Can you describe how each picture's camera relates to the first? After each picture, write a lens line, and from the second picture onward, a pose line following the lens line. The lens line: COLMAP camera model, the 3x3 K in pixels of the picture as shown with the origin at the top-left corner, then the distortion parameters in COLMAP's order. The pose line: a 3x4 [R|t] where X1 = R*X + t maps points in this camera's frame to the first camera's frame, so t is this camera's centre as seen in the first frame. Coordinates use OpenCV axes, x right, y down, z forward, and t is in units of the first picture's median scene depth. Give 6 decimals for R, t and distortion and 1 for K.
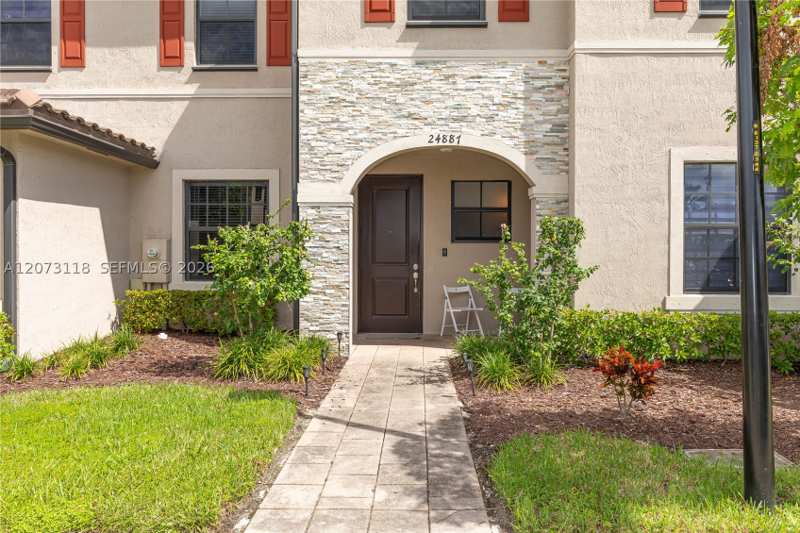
lens RADIAL K [[560.2, 0, 399.6], [0, 560.2, 252.6], [0, 0, 1]] dist [-0.003720, -0.000462]
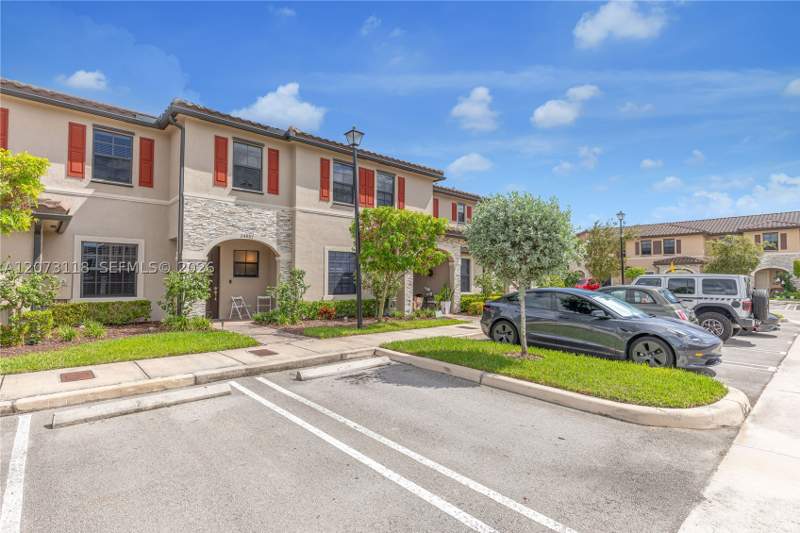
lens RADIAL K [[390.8, 0, 400.0], [0, 390.8, 266.5], [0, 0, 1]] dist [-0.000145, -0.000061]
pose [[0.721145, 0.024816, 0.692339, -0.635048], [0.006049, 0.999095, -0.042112, 0.011074], [-0.692757, 0.034557, 0.720342, -0.735745]]
